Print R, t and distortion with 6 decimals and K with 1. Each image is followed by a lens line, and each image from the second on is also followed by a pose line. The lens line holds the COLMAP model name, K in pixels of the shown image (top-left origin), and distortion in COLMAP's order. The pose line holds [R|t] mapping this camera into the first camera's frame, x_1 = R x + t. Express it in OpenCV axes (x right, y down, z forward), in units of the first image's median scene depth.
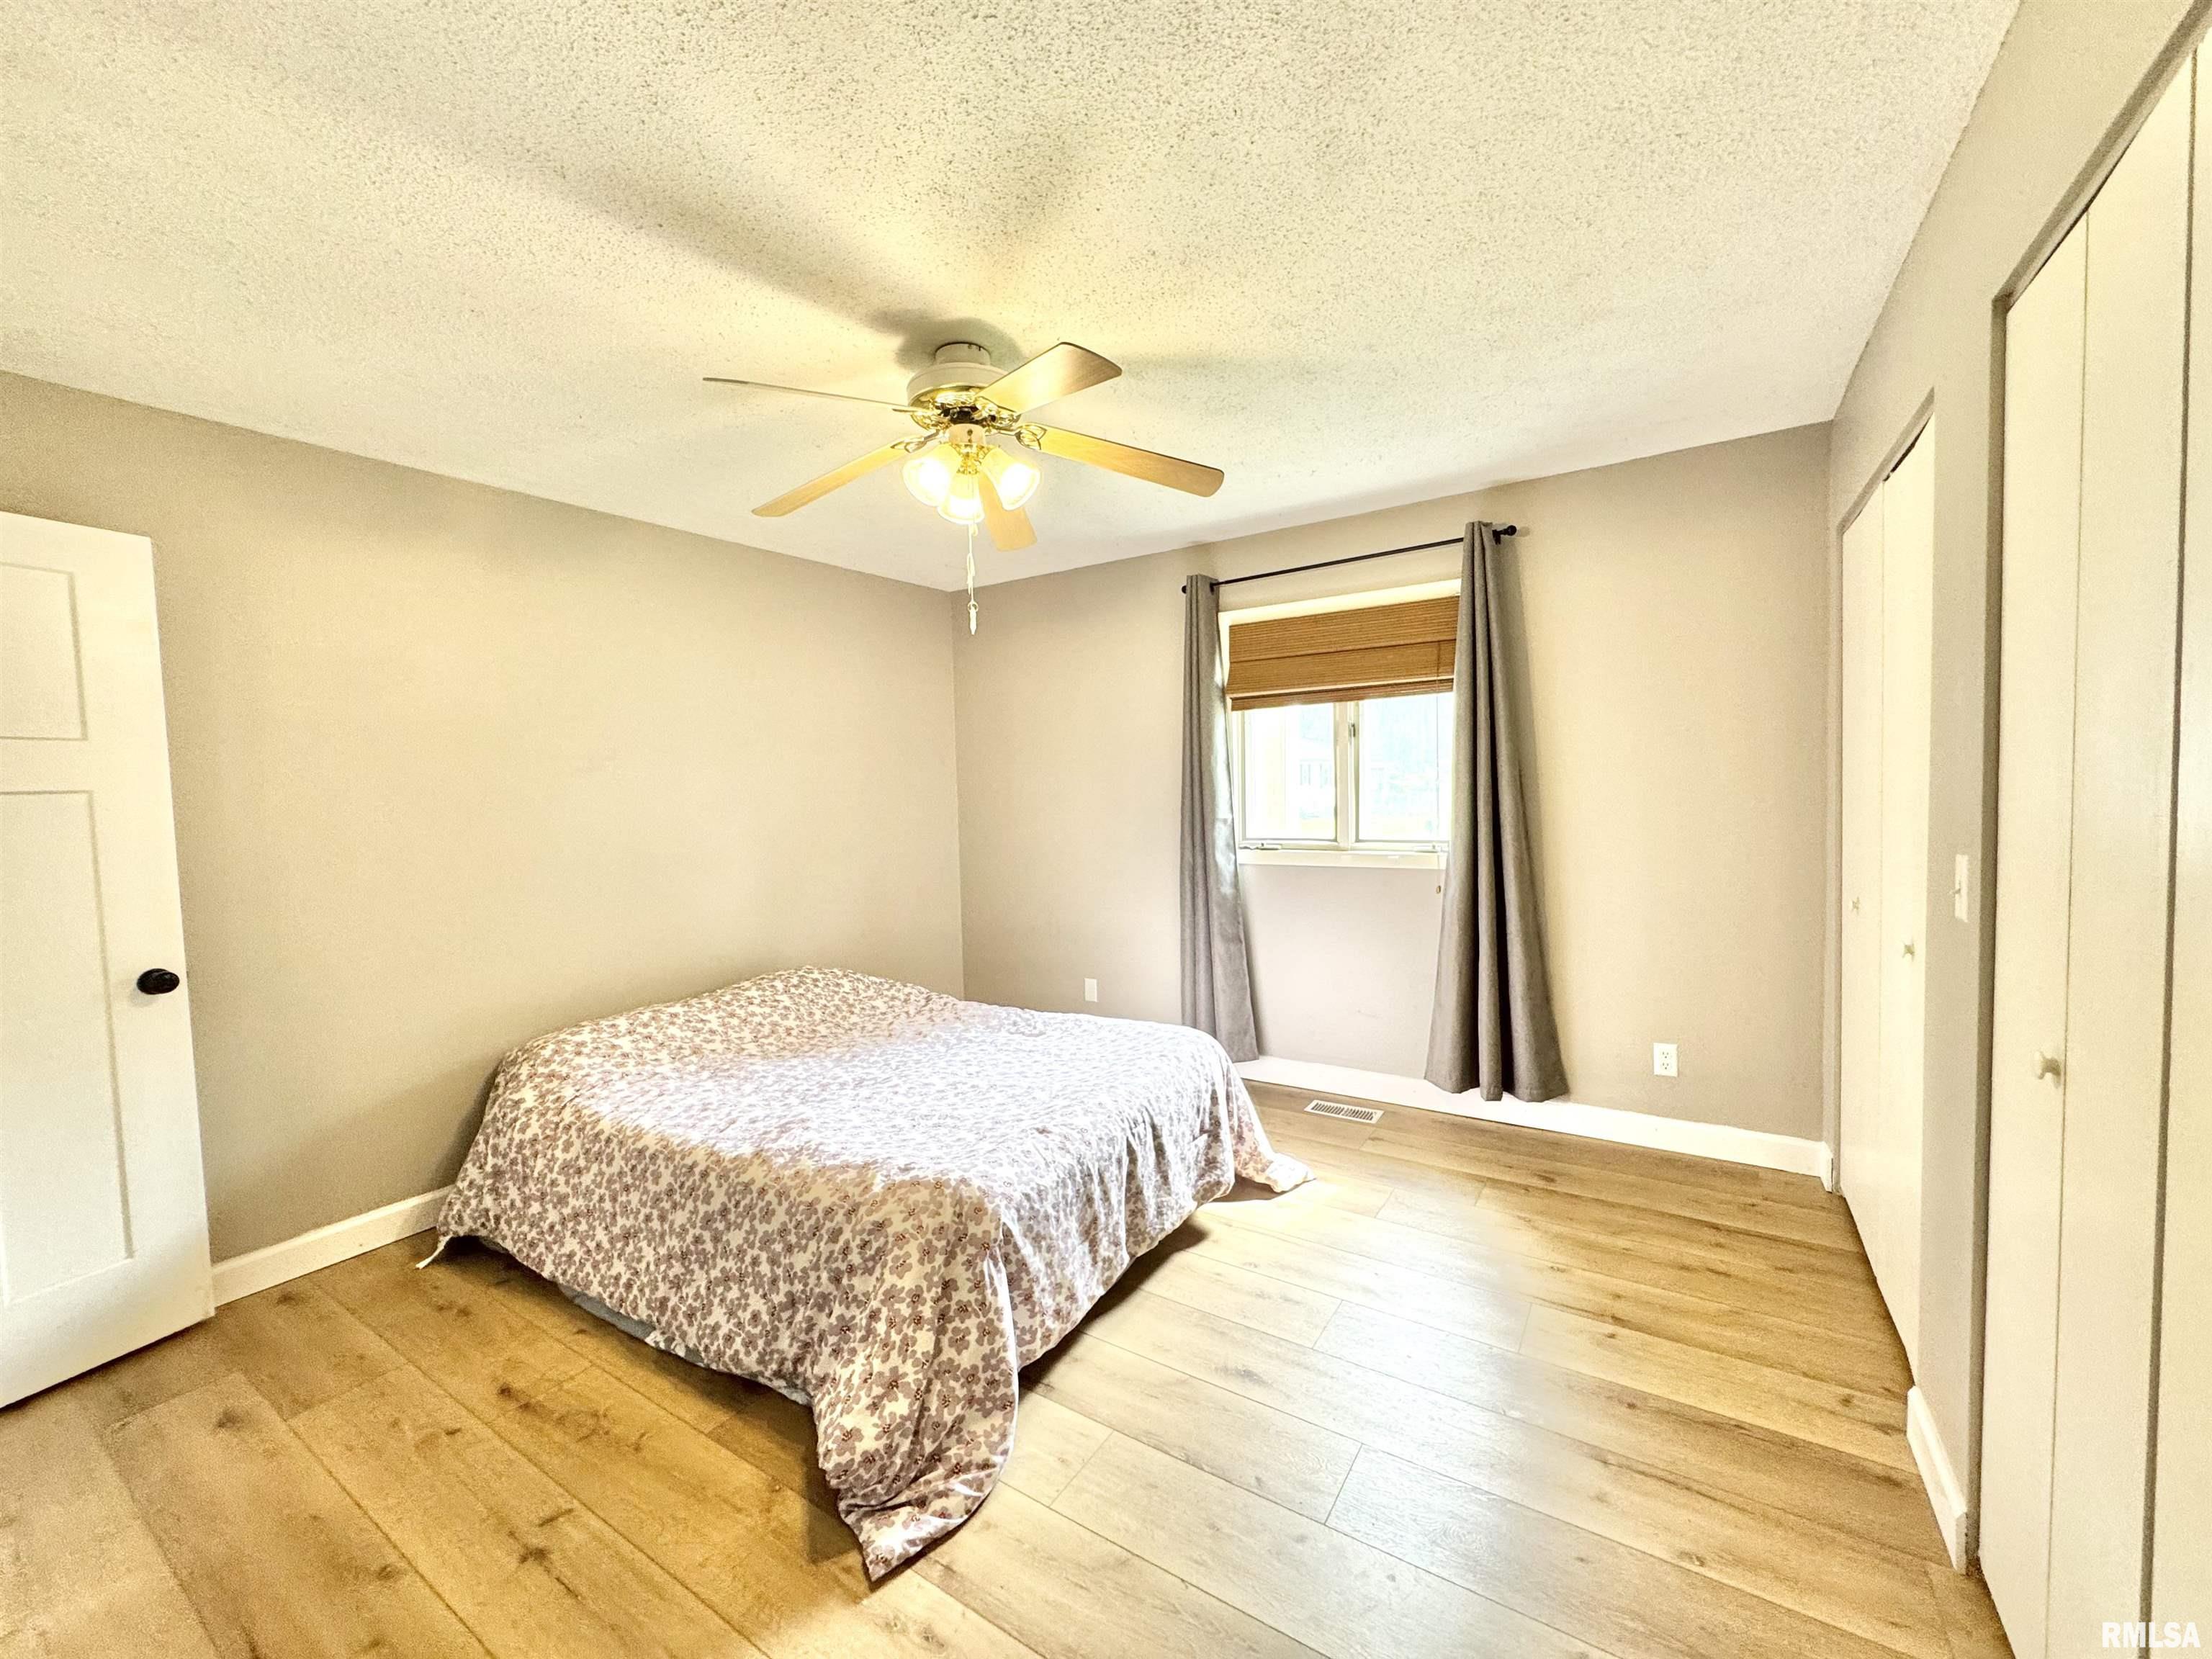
lens RADIAL K [[879.7, 0, 1108.1], [0, 879.7, 826.9], [0, 0, 1]] dist [-0.006128, -0.000382]
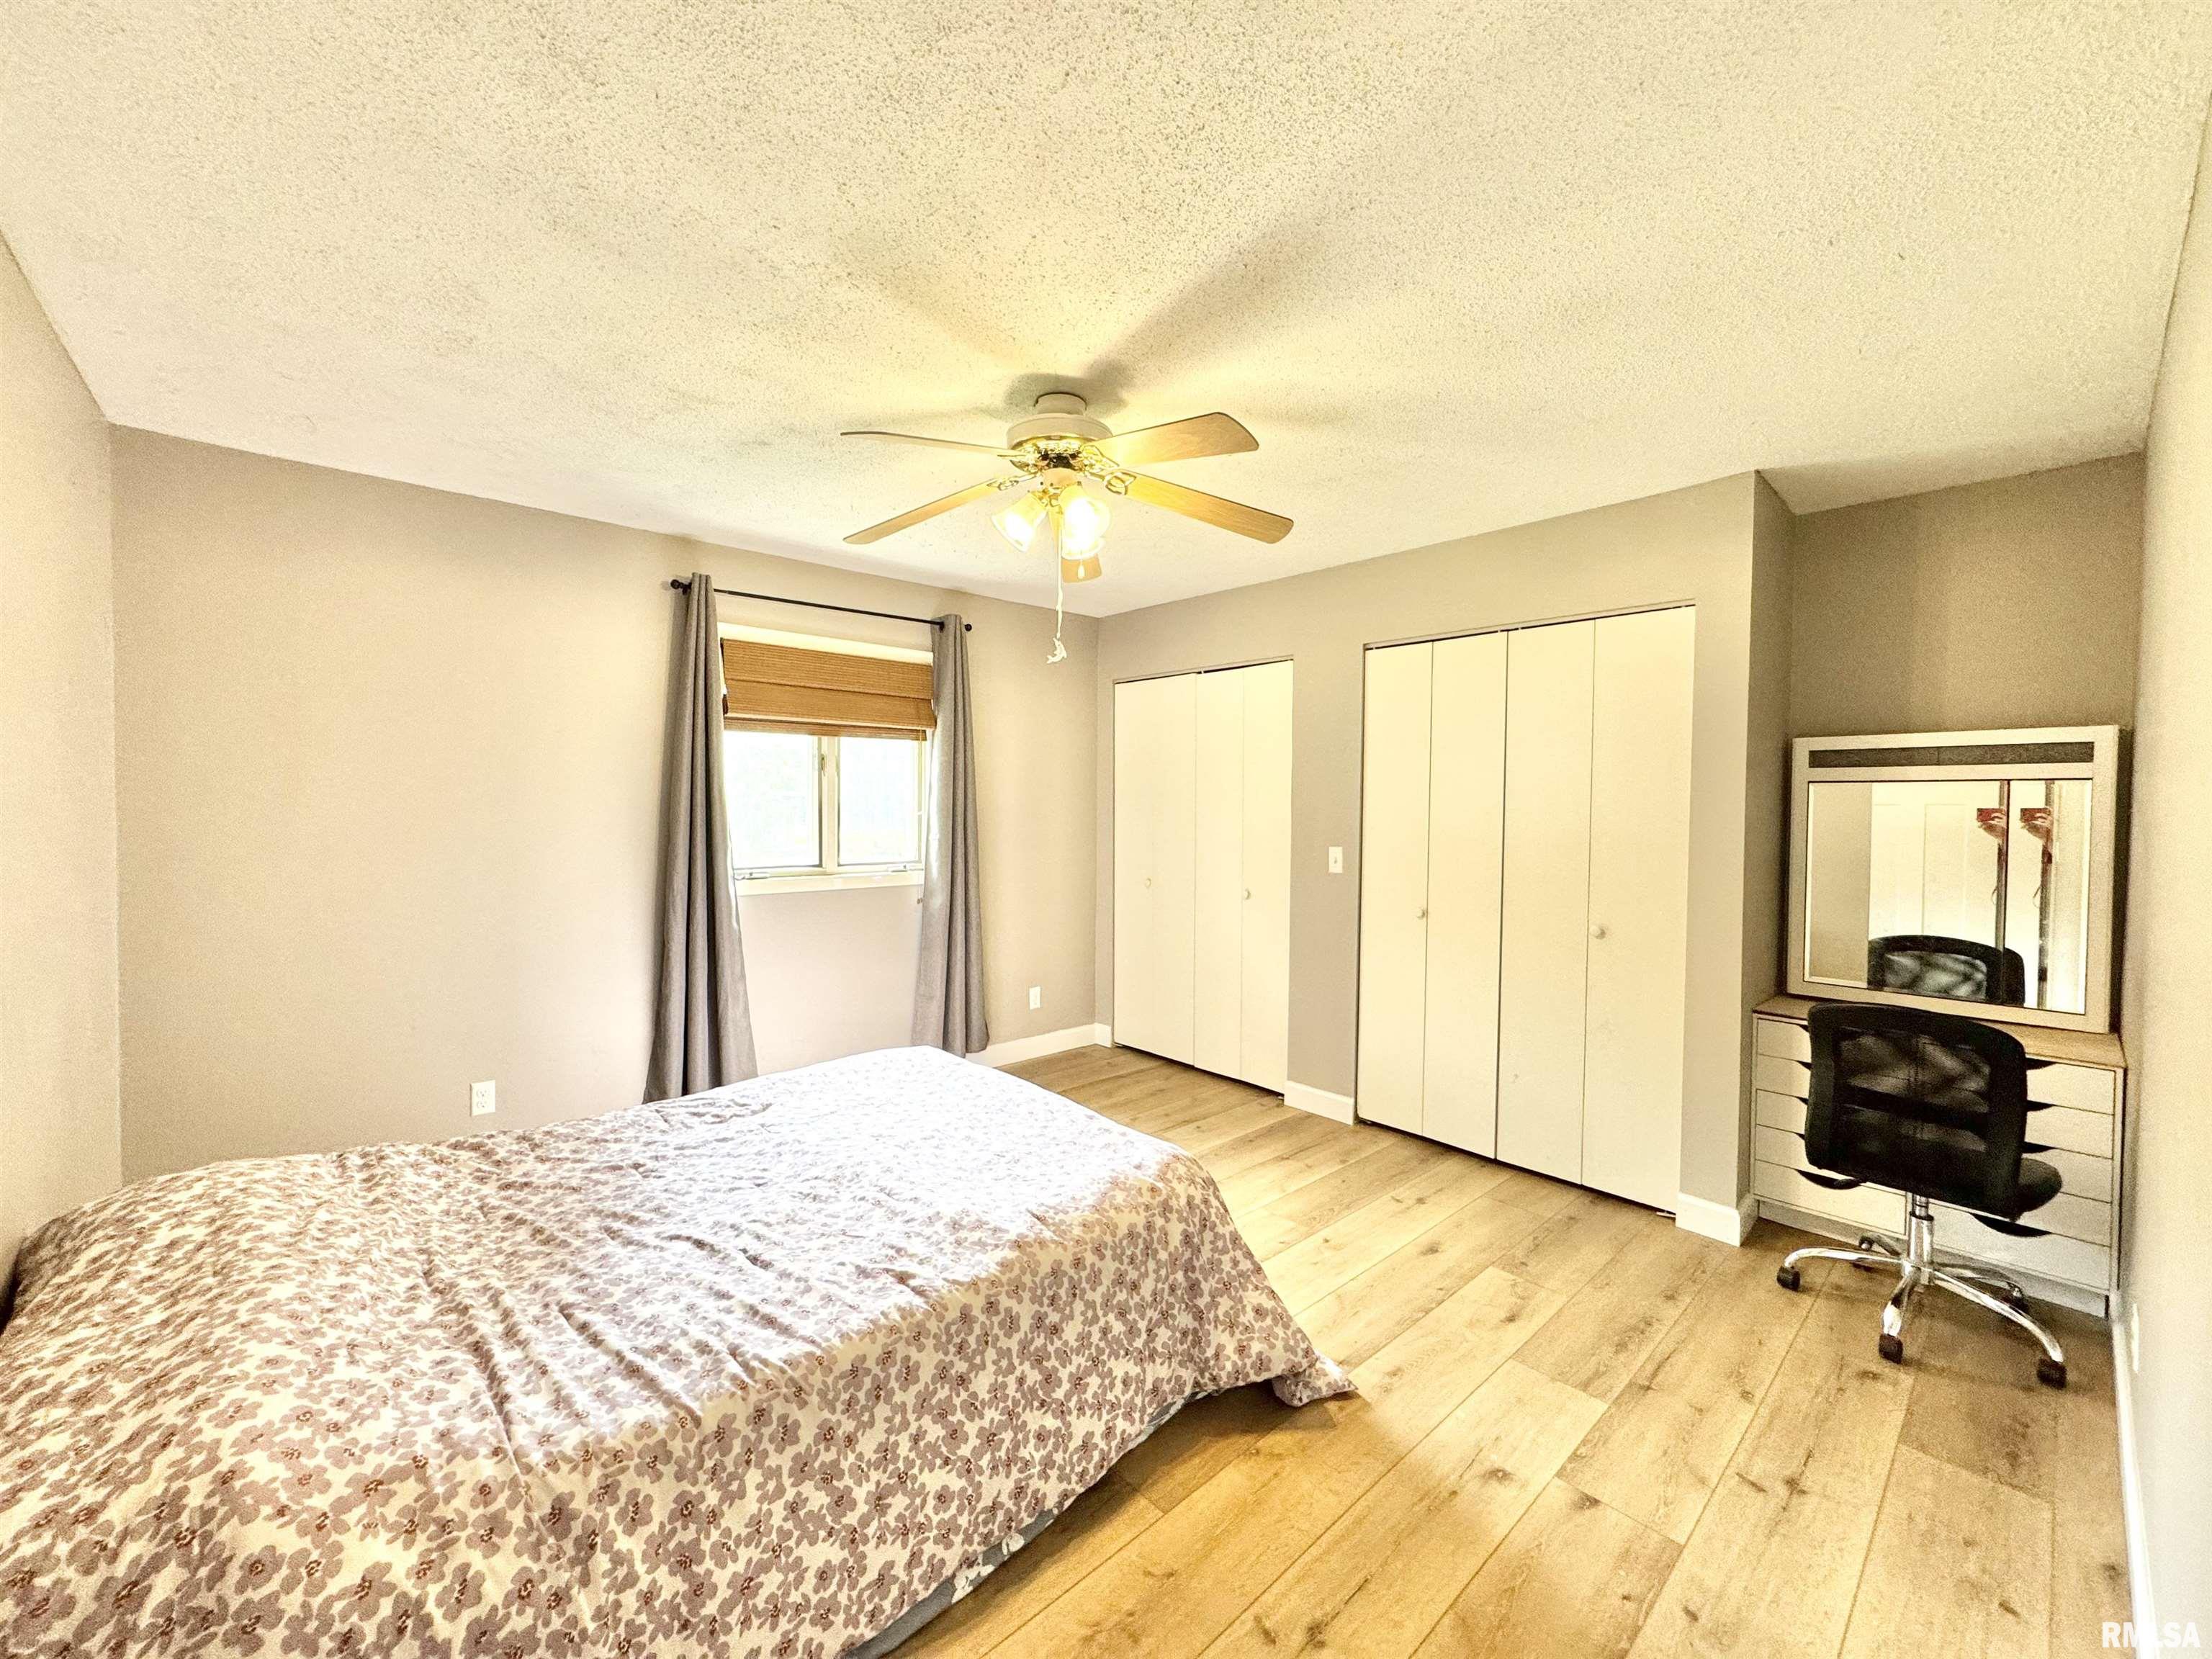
lens RADIAL K [[880.7, 0, 1104.1], [0, 880.7, 829.8], [0, 0, 1]] dist [-0.002968, 0.000048]
pose [[0.254055, 0.003392, 0.967184, -0.939047], [0.031886, 0.999421, -0.011881, -0.005997], [-0.966664, 0.033858, 0.253800, 0.554426]]
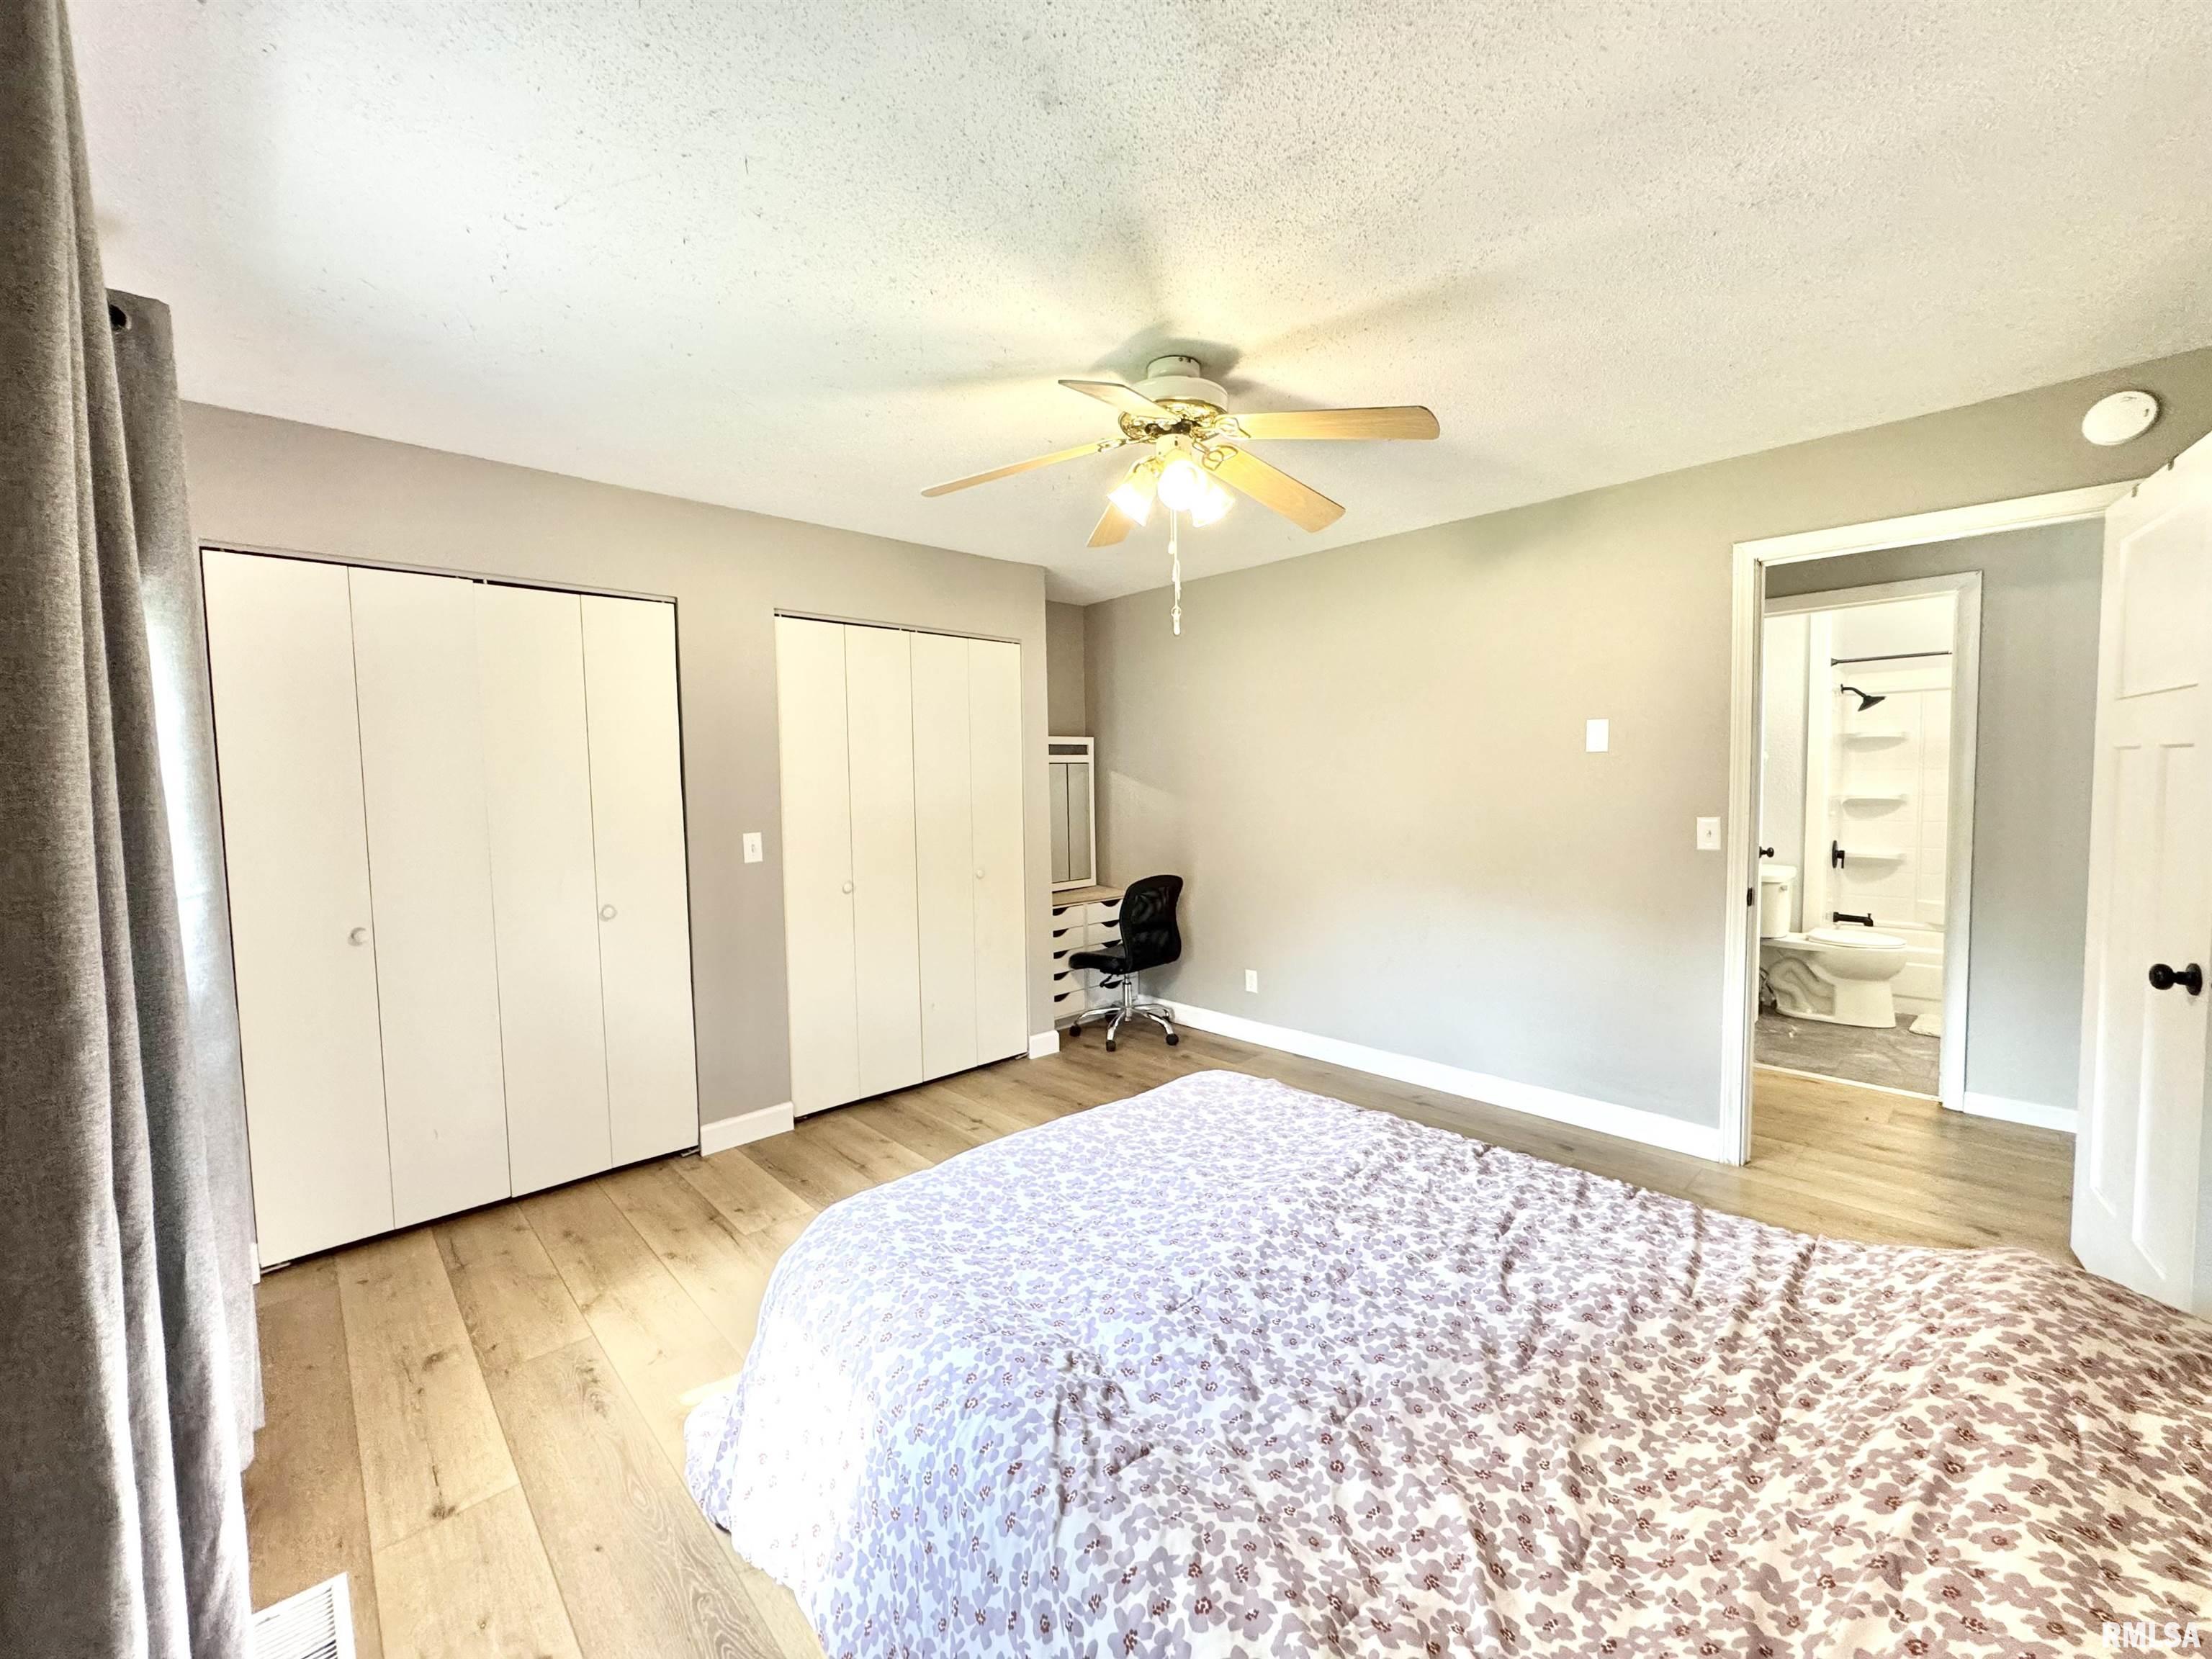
lens RADIAL K [[879.7, 0, 1108.1], [0, 879.7, 826.9], [0, 0, 1]] dist [-0.006128, -0.000382]
pose [[-0.970507, 0.035014, 0.238517, -0.253341], [0.059385, 0.993631, 0.095768, -0.082210], [-0.233645, 0.107108, -0.966405, 1.651875]]
